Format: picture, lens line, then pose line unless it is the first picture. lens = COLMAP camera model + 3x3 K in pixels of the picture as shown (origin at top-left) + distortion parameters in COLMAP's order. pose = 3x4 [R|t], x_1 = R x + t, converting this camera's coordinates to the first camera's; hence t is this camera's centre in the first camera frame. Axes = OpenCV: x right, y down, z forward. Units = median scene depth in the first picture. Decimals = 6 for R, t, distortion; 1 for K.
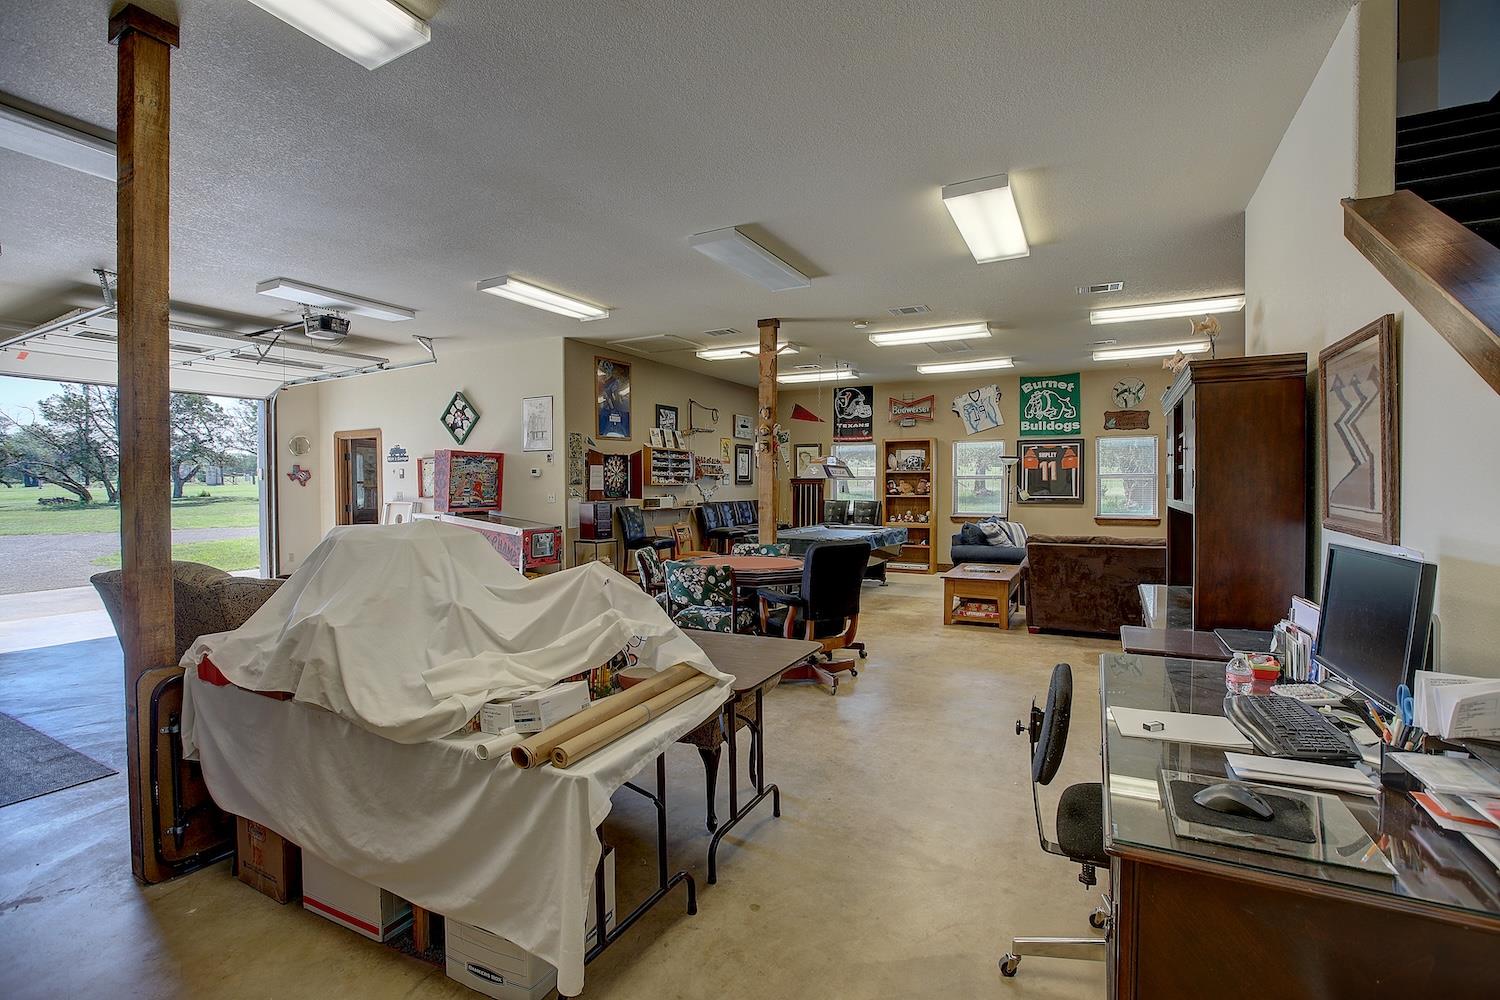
lens RADIAL K [[669.1, 0, 755.9], [0, 669.1, 496.1], [0, 0, 1]] dist [-0.032999, -0.000054]
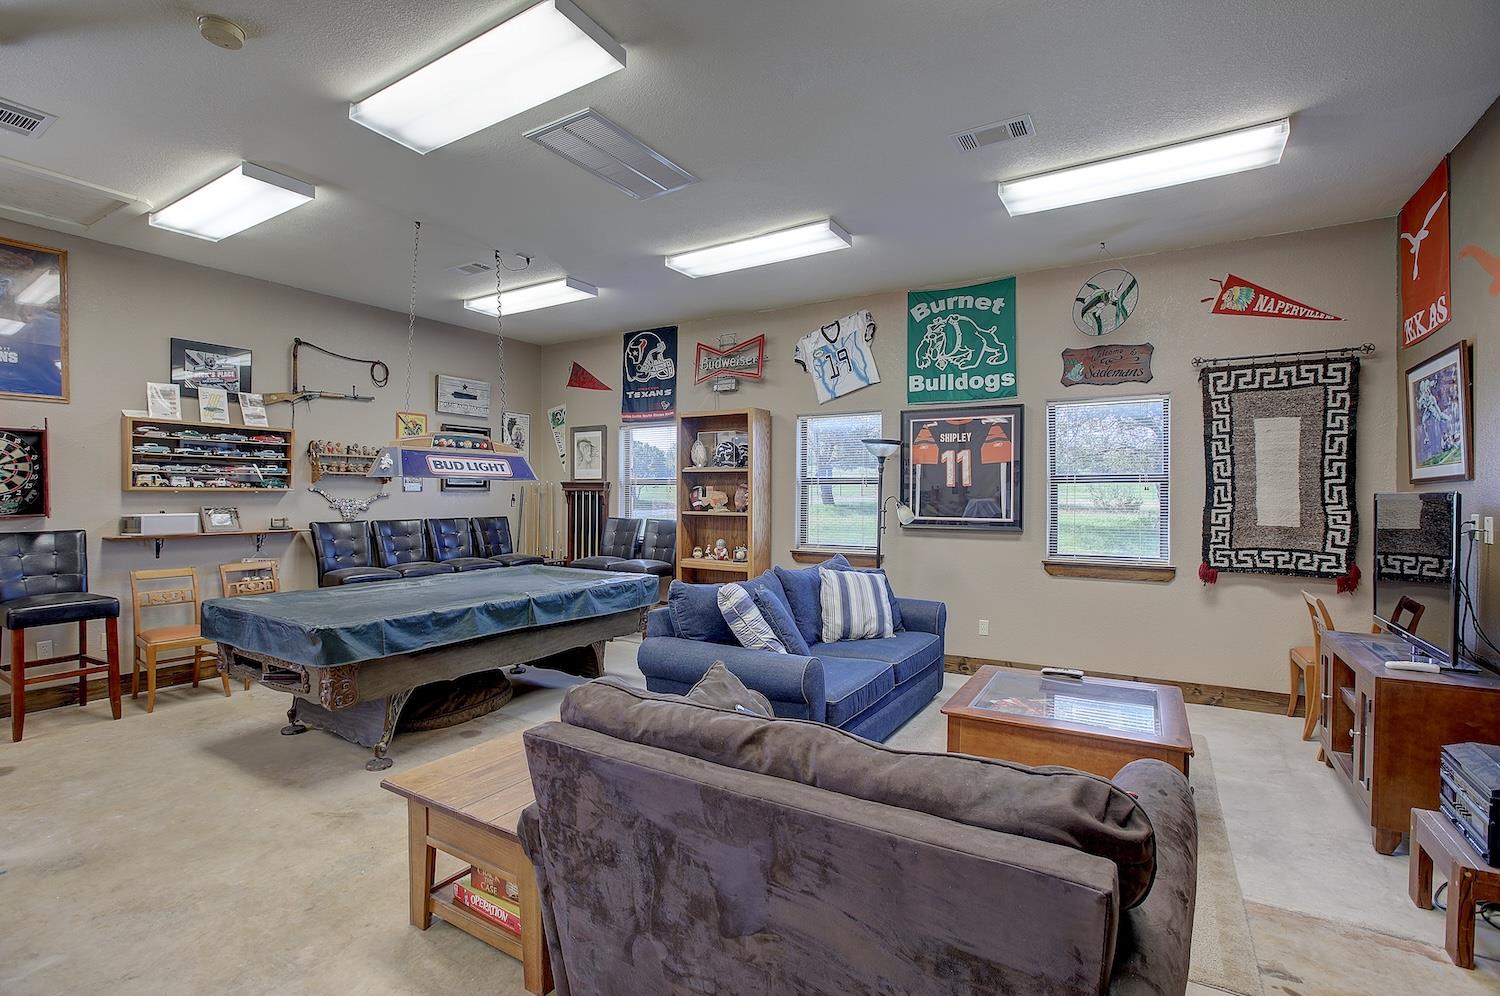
lens RADIAL K [[669.1, 0, 746.6], [0, 669.1, 498.7], [0, 0, 1]] dist [-0.032999, -0.000054]
pose [[0.997363, 0.006833, -0.072248, 0.308103], [-0.007455, 0.999937, -0.008336, -0.008228], [0.072187, 0.008853, 0.997352, 0.458246]]
